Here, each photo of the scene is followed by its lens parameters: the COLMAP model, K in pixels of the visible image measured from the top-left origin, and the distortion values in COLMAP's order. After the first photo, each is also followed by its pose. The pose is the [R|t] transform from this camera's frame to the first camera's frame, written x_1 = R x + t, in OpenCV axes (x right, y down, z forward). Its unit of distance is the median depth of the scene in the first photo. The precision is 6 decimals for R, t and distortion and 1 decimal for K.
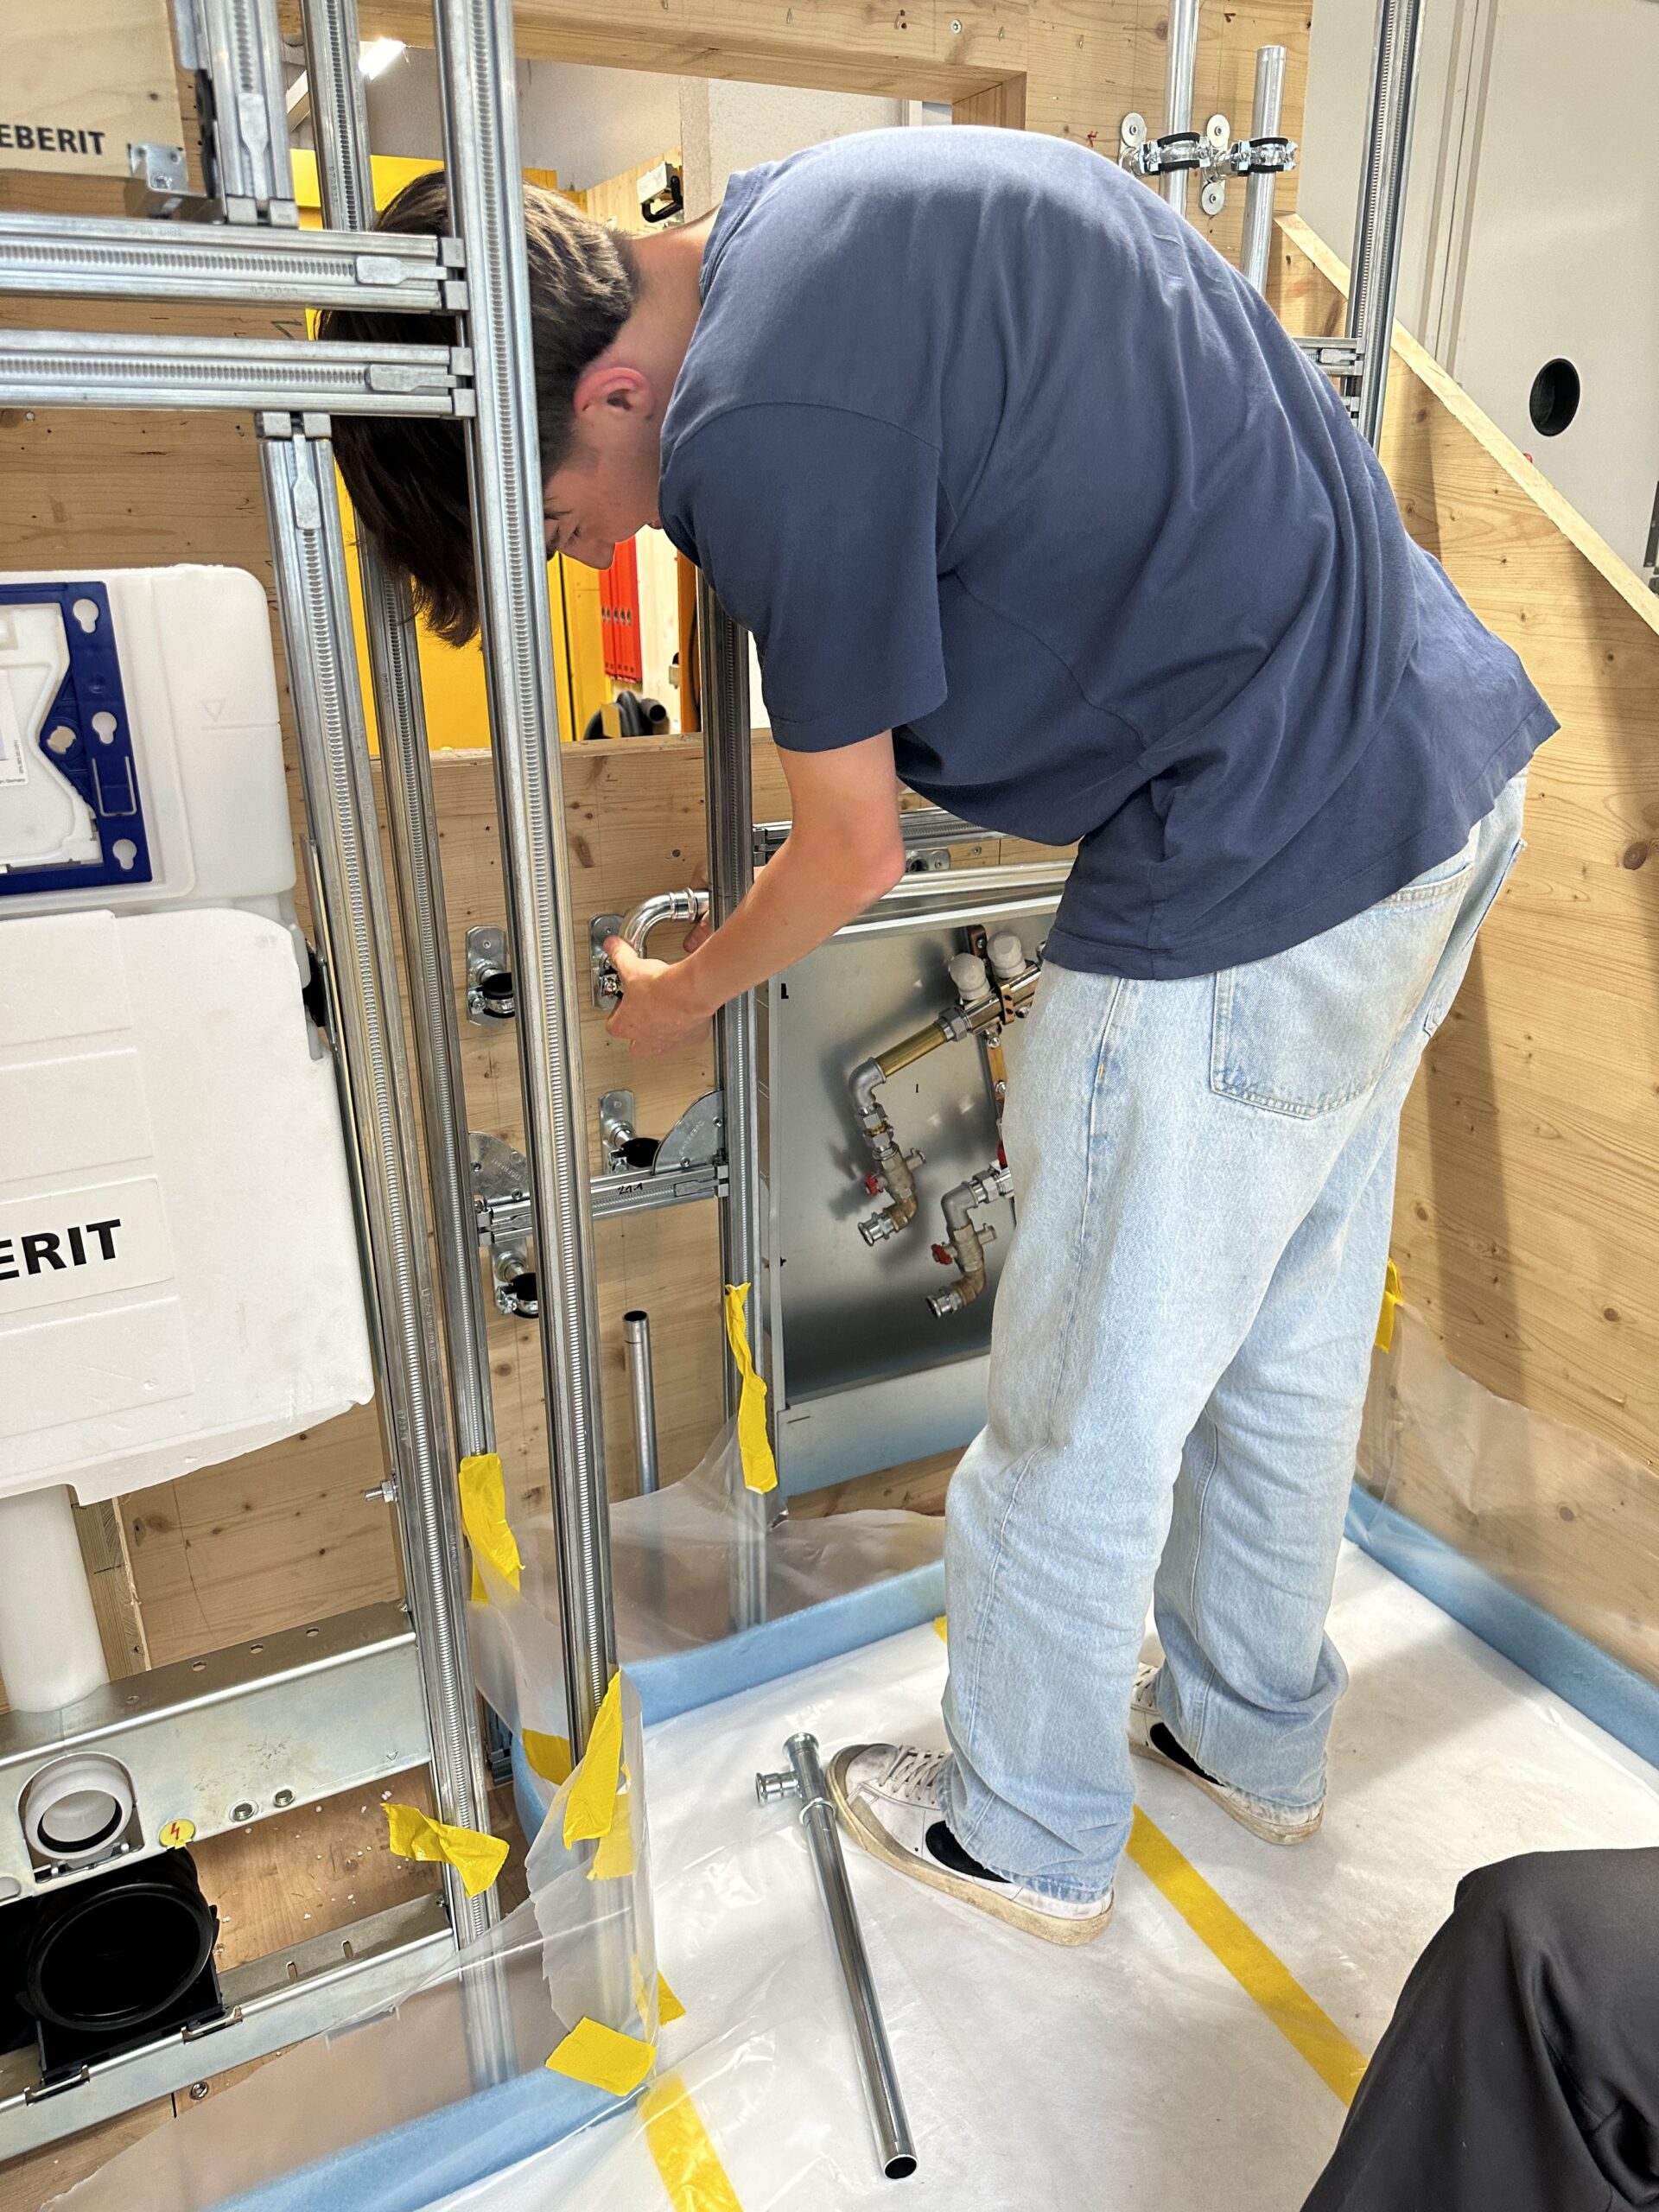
lens RADIAL K [[1550.7, 0, 773.6], [0, 1550.7, 1110.9], [0, 0, 1]] dist [0.049247, -0.067352]
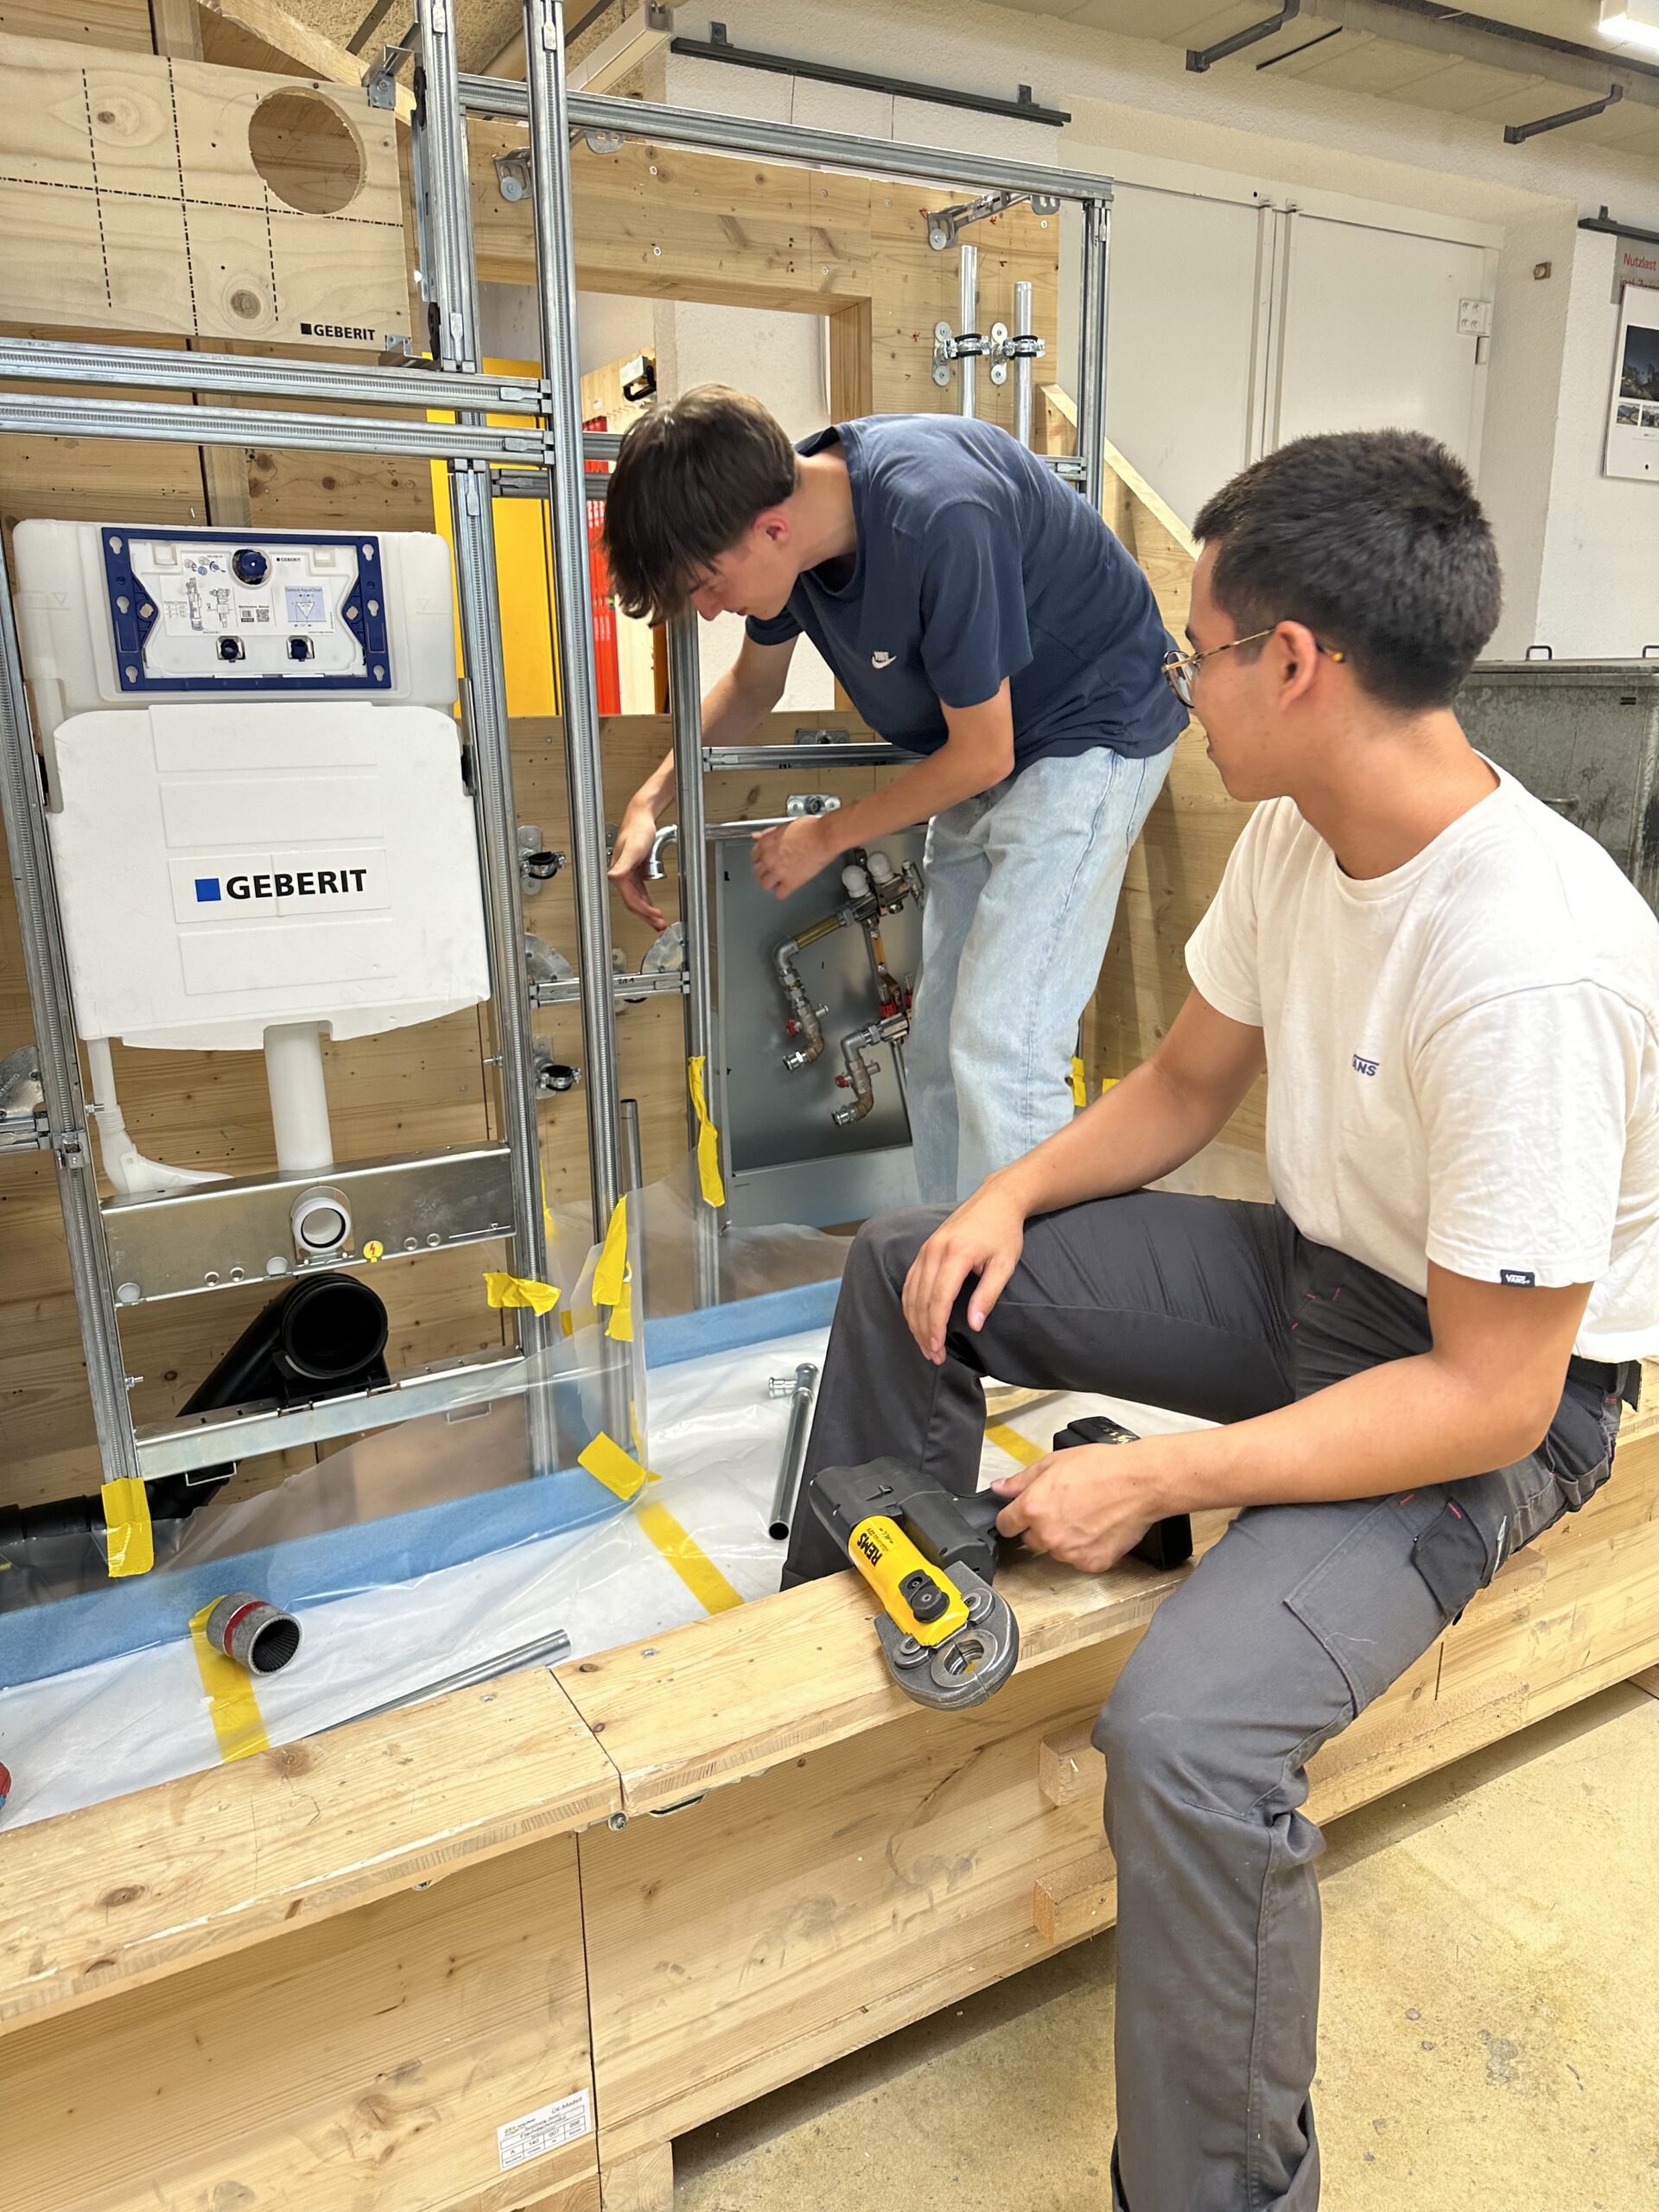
lens RADIAL K [[1553.8, 0, 793.9], [0, 1553.8, 1112.9], [0, 0, 1]] dist [0.154962, -0.295270]
pose [[0.999572, -0.010059, 0.027461, 0.030227], [0.012819, 0.994674, -0.102268, 0.332101], [-0.026286, 0.102576, 0.994378, -0.528183]]
